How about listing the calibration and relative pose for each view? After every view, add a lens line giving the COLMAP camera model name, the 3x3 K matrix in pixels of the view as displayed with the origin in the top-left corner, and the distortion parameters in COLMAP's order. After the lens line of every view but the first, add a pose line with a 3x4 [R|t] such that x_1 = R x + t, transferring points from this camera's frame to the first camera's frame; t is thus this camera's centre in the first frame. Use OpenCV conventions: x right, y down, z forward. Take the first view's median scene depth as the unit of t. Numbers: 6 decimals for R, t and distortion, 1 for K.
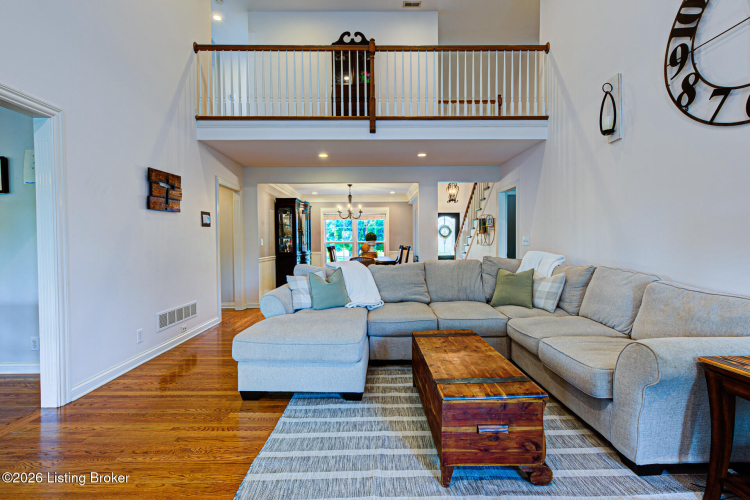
lens RADIAL K [[325.4, 0, 375.0], [0, 325.4, 250.0], [0, 0, 1]] dist [0.002184, 0.000637]
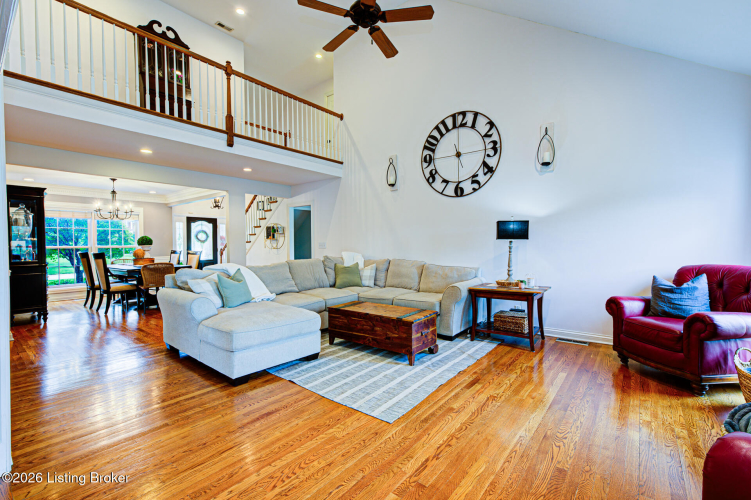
lens RADIAL K [[340.1, 0, 336.5], [0, 340.1, 252.2], [0, 0, 1]] dist [-0.001745, 0.000041]
pose [[0.676350, -0.015405, 0.736419, -0.897126], [0.022203, 0.999753, 0.000522, 0.005120], [-0.736245, 0.015998, 0.676525, -0.049972]]
